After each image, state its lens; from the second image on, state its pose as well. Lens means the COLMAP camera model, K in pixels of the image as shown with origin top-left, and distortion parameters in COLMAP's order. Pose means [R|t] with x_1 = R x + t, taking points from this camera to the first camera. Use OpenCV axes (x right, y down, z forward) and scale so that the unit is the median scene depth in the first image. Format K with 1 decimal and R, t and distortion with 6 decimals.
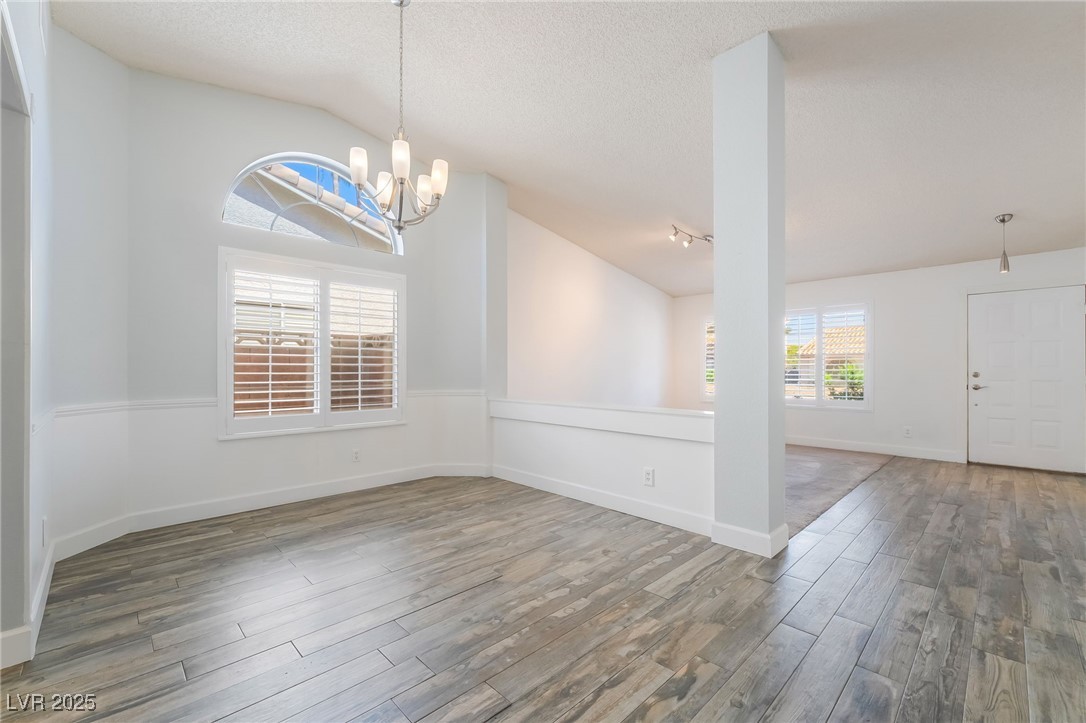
lens RADIAL K [[450.4, 0, 540.6], [0, 450.4, 368.4], [0, 0, 1]] dist [-0.001477, -0.000099]
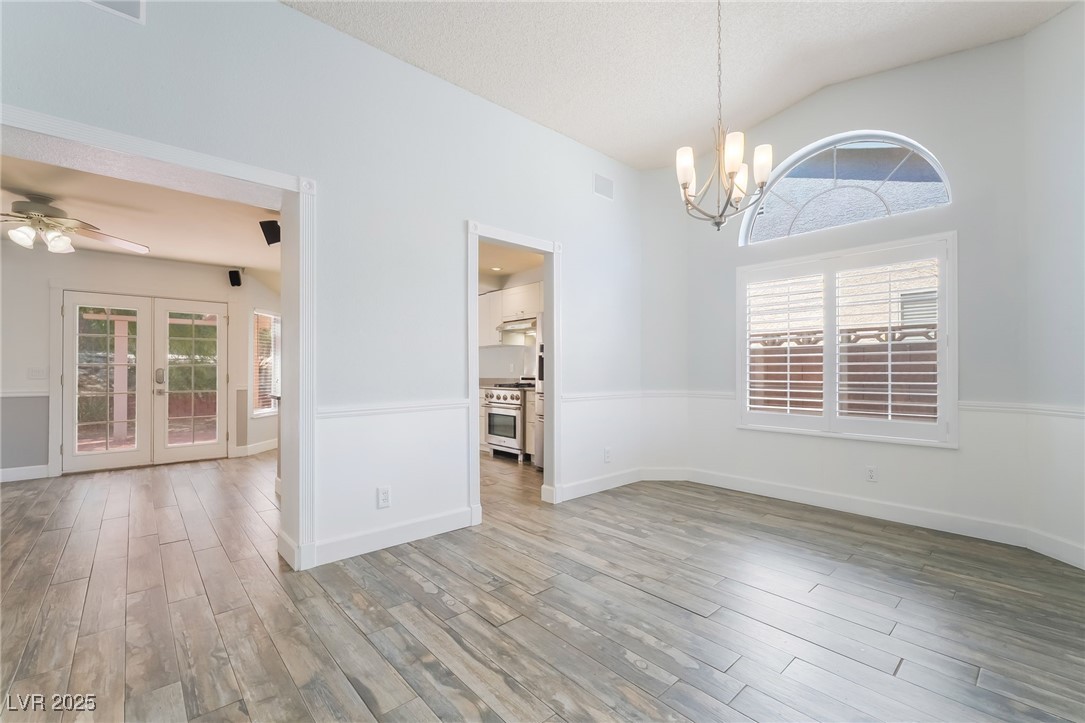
lens RADIAL K [[466.6, 0, 538.3], [0, 466.6, 365.4], [0, 0, 1]] dist [-0.000401, -0.000045]
pose [[-0.049653, -0.009860, -0.998718, 0.573720], [0.004611, 0.999938, -0.010101, 0.002261], [0.998756, -0.005107, -0.049604, 0.533464]]
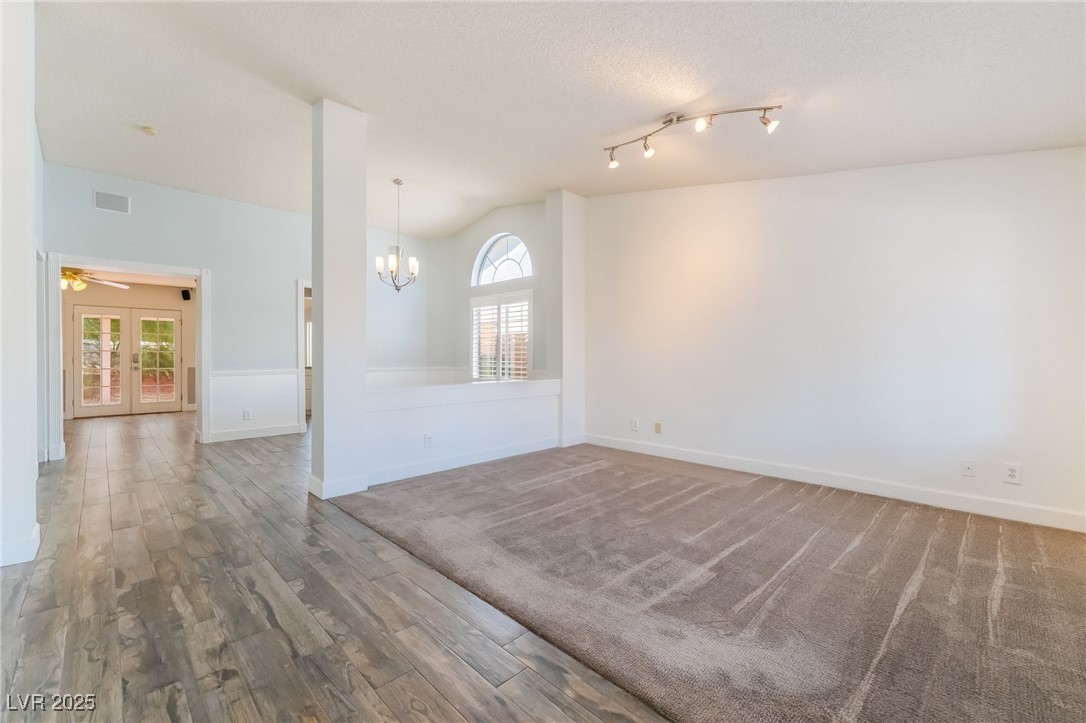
lens RADIAL K [[454.3, 0, 542.0], [0, 454.3, 355.2], [0, 0, 1]] dist [-0.000768, -0.000075]
pose [[0.003044, -0.000078, -0.999995, 1.517721], [0.002139, 0.999998, -0.000071, 0.005206], [0.999993, -0.002139, 0.003044, 1.361532]]
